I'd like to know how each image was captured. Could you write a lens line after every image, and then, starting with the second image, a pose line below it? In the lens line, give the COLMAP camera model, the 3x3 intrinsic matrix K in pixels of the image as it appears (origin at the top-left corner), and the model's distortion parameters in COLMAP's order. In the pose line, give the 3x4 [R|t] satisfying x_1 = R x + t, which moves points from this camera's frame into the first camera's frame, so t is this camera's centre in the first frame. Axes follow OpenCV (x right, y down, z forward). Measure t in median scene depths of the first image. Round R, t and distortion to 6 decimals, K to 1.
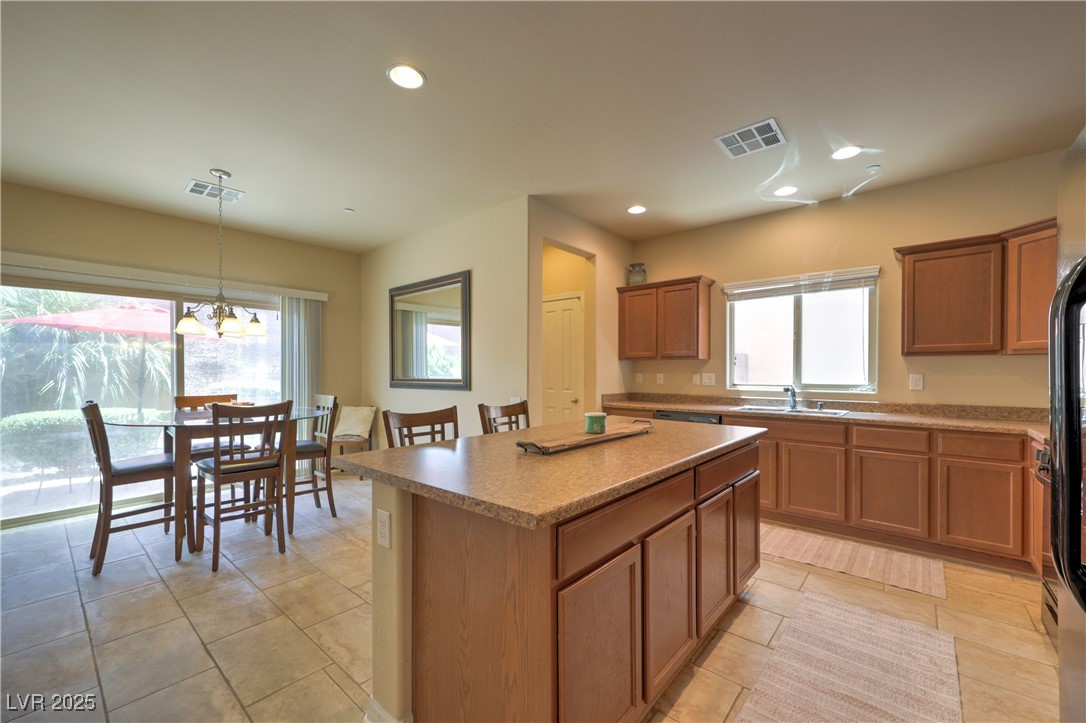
lens RADIAL K [[436.6, 0, 545.9], [0, 436.6, 368.9], [0, 0, 1]] dist [0.010850, 0.000074]
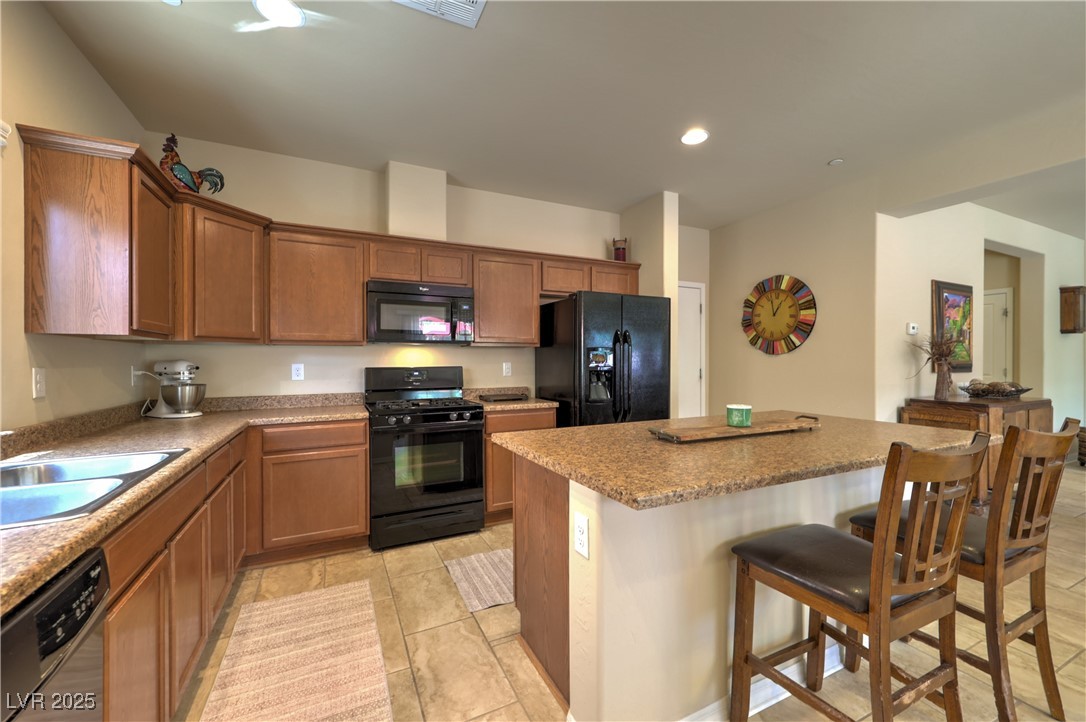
lens RADIAL K [[436.6, 0, 545.9], [0, 436.6, 368.4], [0, 0, 1]] dist [0.010850, 0.000074]
pose [[-0.920688, -0.000875, 0.390299, 0.110090], [0.004093, 0.999921, 0.011896, 0.012892], [-0.390279, 0.012549, -0.920611, 1.656513]]
